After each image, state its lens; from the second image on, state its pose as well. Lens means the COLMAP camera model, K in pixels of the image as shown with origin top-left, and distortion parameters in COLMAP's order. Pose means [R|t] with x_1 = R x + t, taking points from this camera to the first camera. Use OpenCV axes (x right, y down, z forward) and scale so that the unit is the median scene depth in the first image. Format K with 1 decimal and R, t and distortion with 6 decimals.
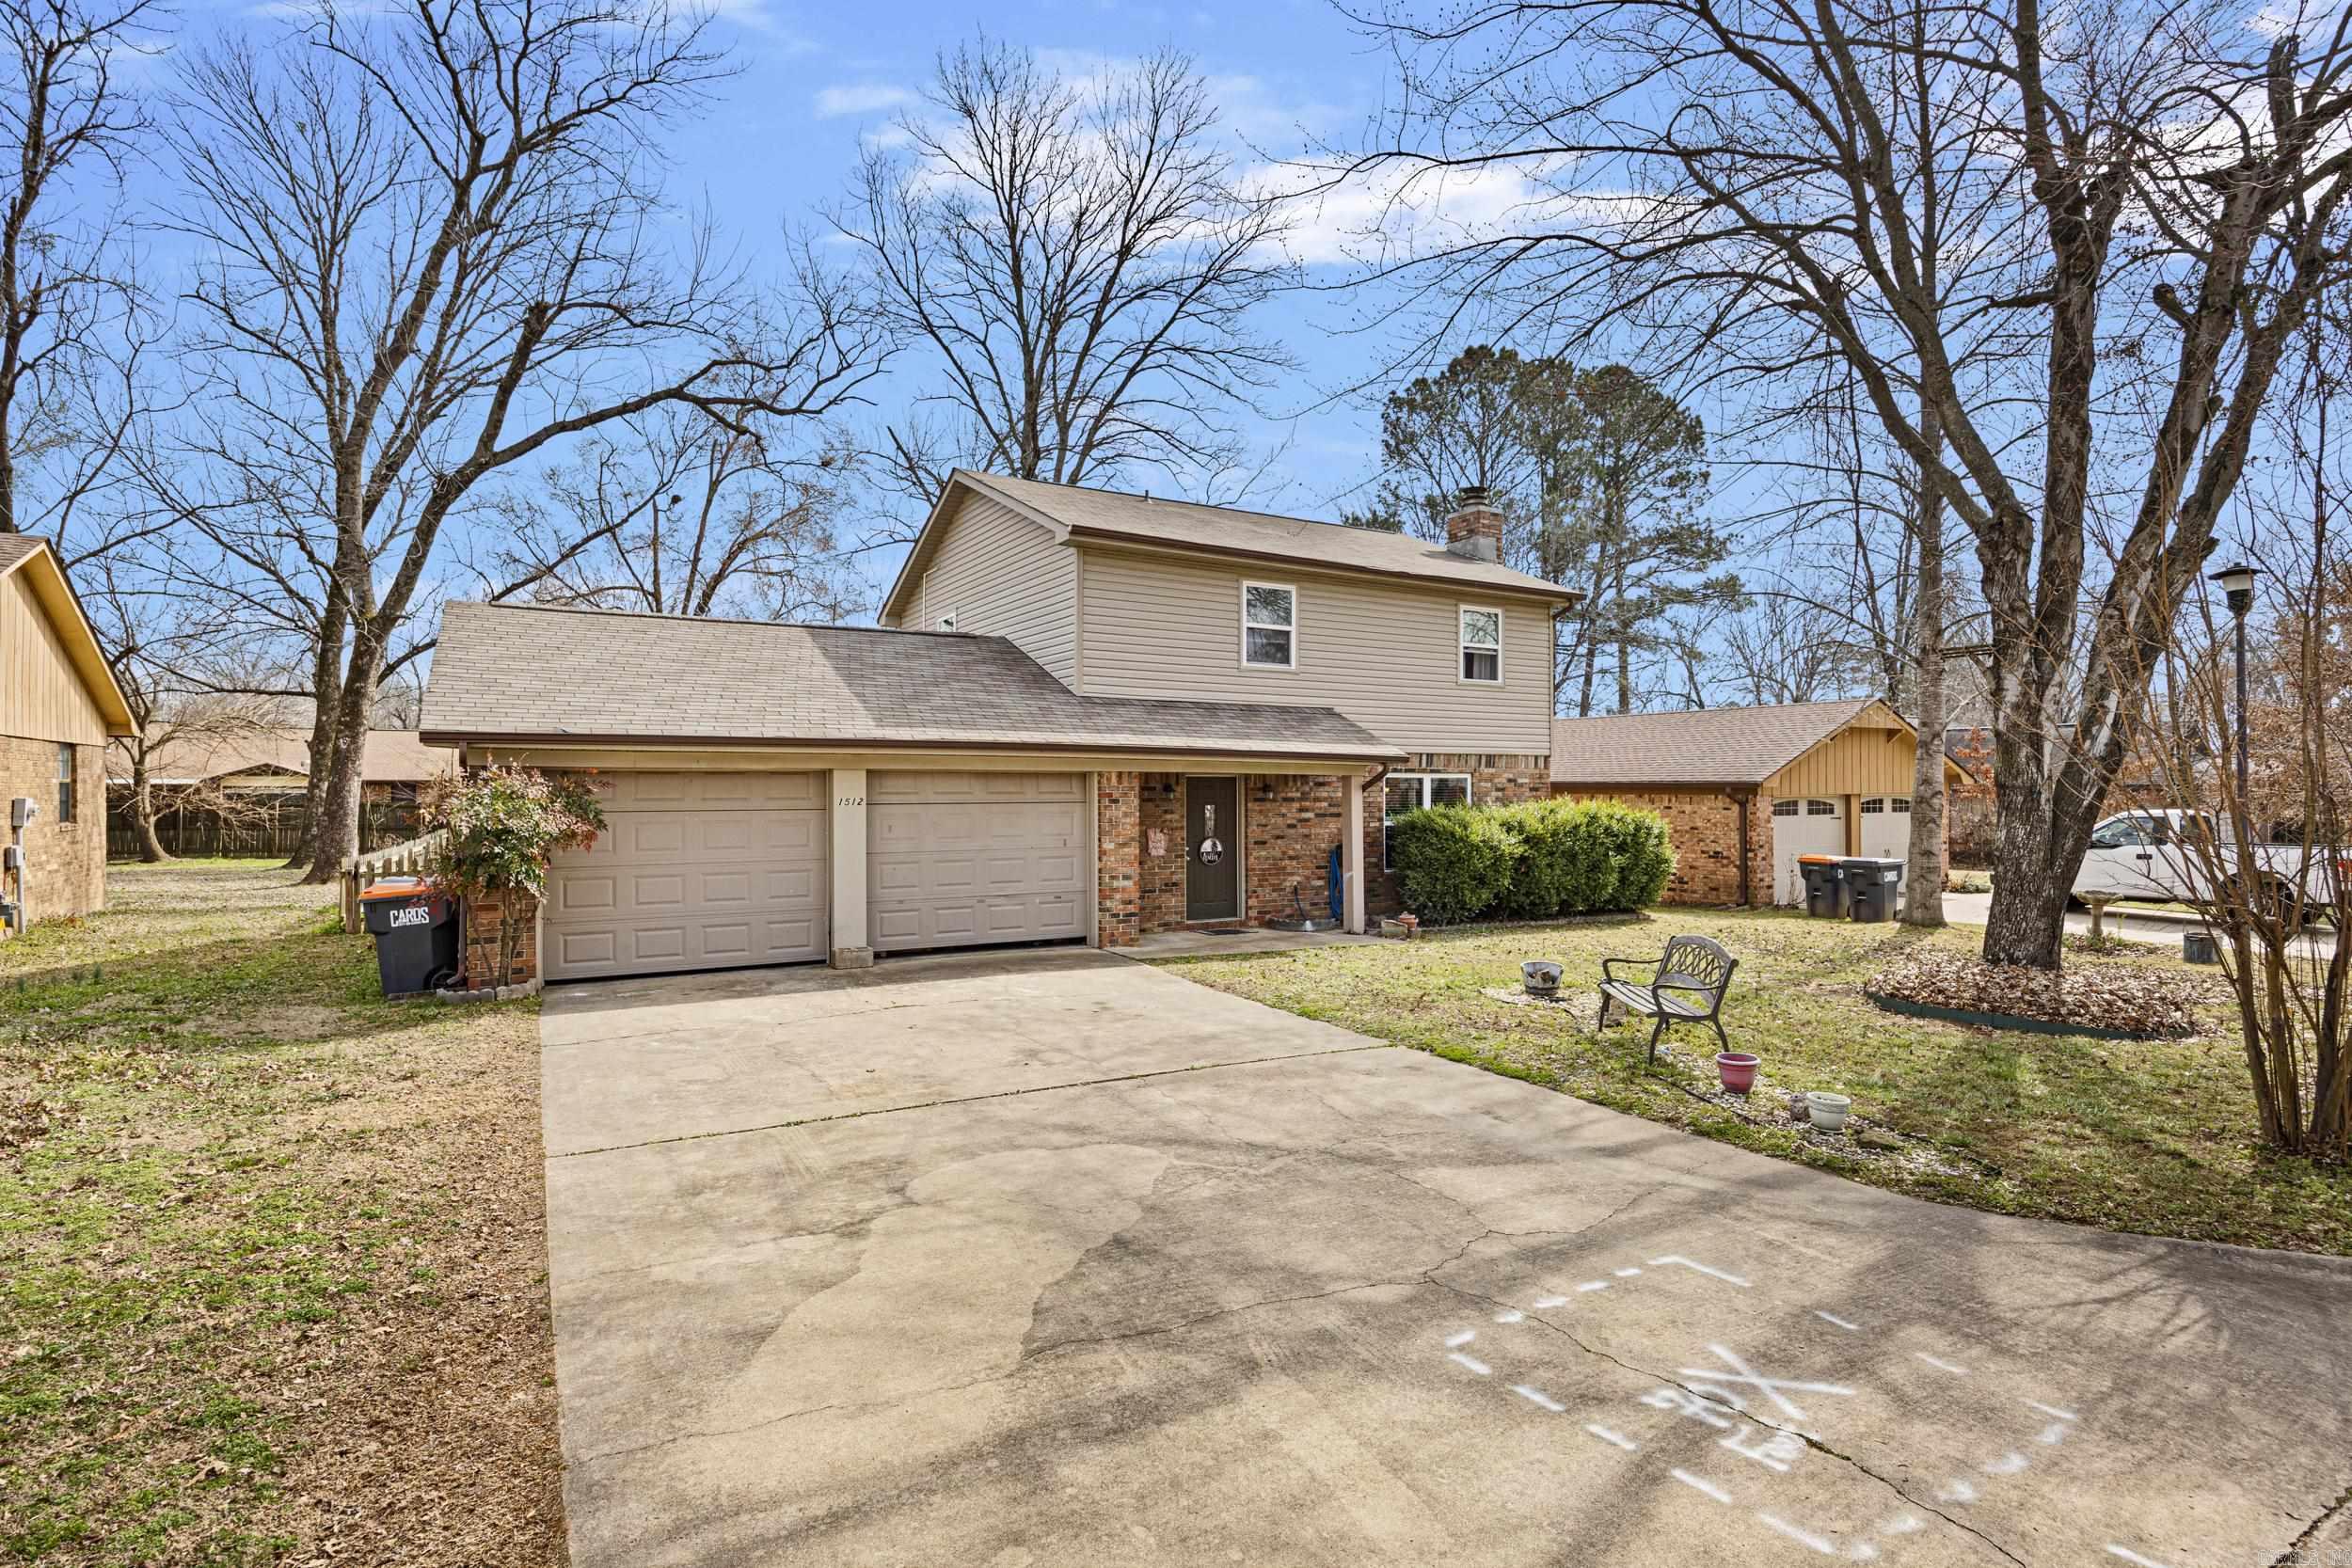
lens RADIAL K [[1202.6, 0, 1175.0], [0, 1202.6, 788.1], [0, 0, 1]] dist [-0.000199, -0.000572]
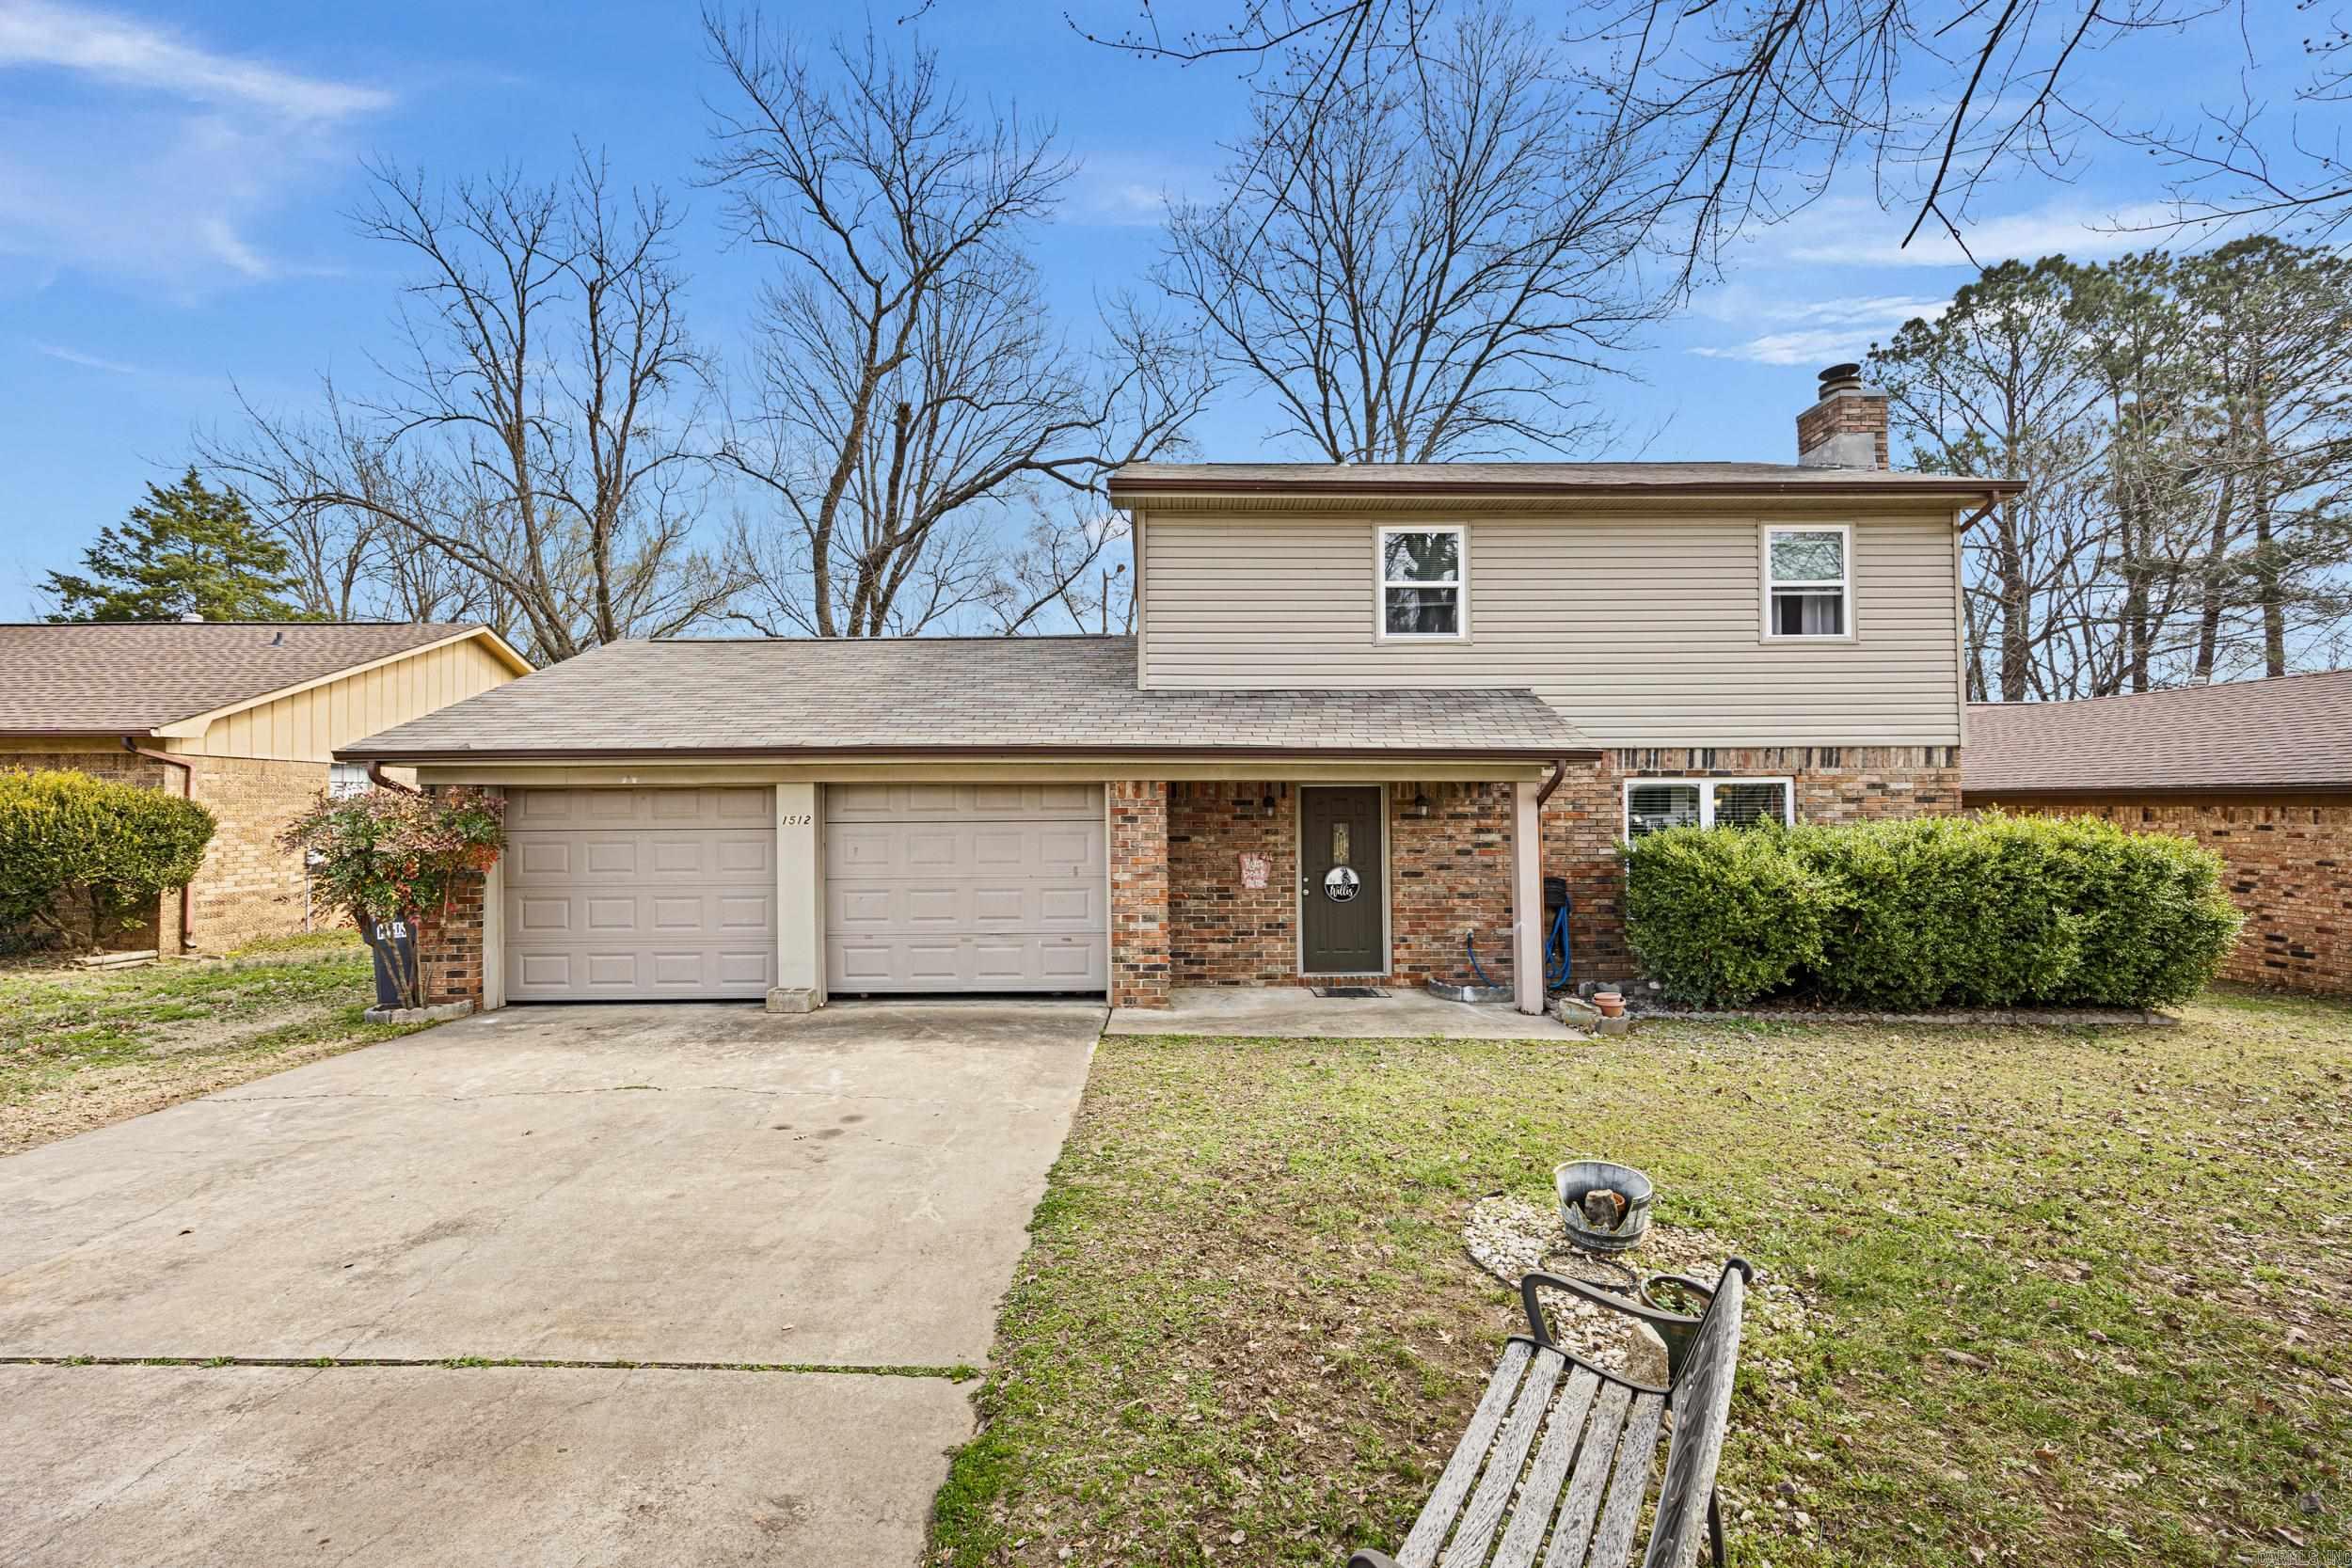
lens RADIAL K [[951.0, 0, 1177.0], [0, 951.0, 788.6], [0, 0, 1]] dist [0.001938, 0.000666]
pose [[0.862532, -0.014663, -0.505790, 0.240342], [0.006602, 0.999821, -0.017727, 0.001952], [0.505959, 0.011951, 0.862475, 0.409931]]
